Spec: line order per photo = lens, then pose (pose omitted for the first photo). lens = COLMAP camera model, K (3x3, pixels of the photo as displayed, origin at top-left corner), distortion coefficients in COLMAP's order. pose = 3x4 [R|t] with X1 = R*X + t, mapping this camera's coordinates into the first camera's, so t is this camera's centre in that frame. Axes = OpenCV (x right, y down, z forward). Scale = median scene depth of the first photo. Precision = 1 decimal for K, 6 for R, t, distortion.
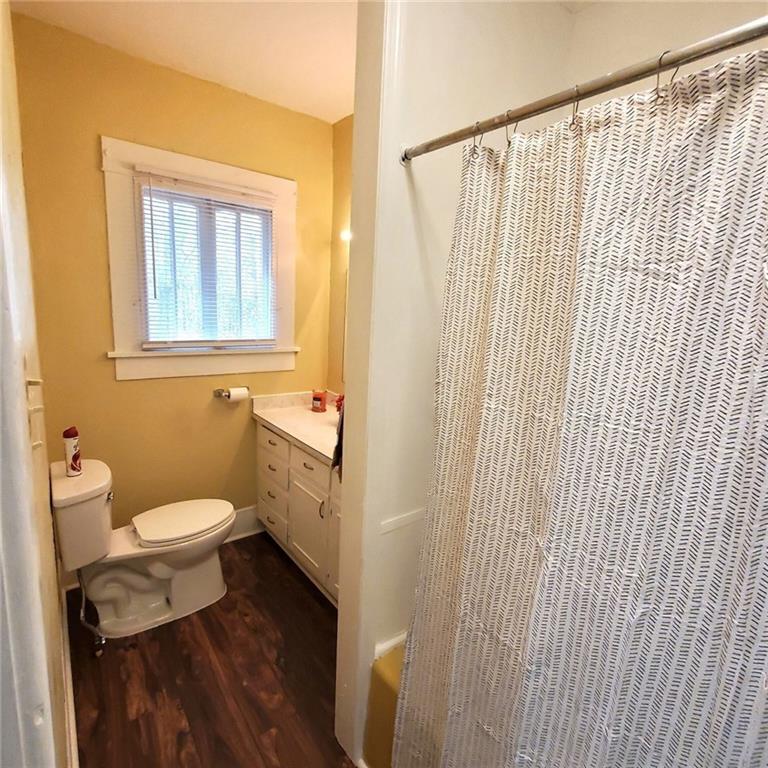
lens RADIAL K [[416.2, 0, 384.2], [0, 416.2, 384.3], [0, 0, 1]] dist [-0.000932, -0.002561]
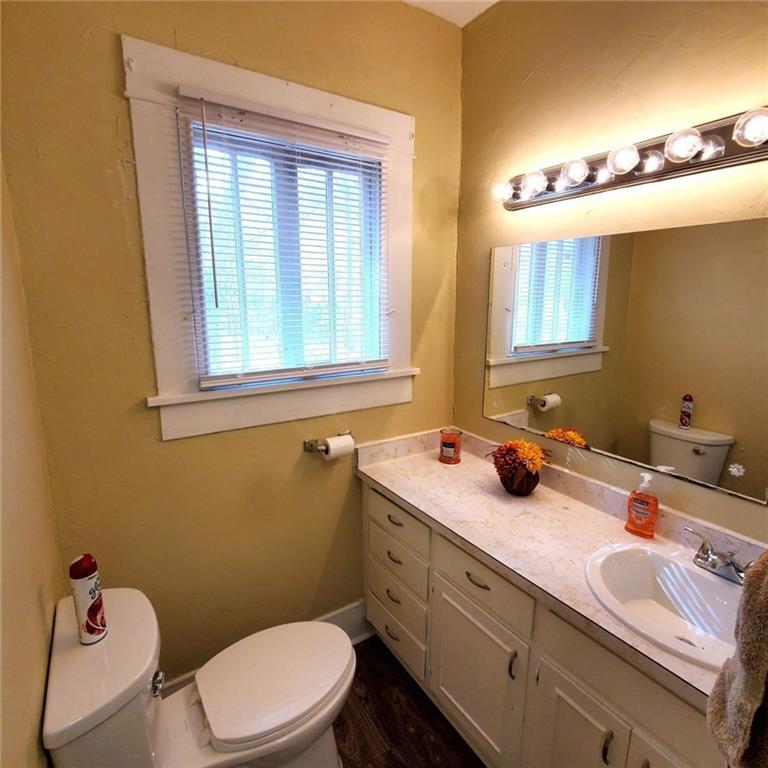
lens RADIAL K [[416.2, 0, 381.8], [0, 416.2, 381.9], [0, 0, 1]] dist [-0.000932, -0.002561]
pose [[0.994296, -0.034986, -0.100758, -0.229295], [0.035305, 0.999376, 0.001384, -0.081660], [0.100646, -0.004934, 0.994910, 0.377339]]
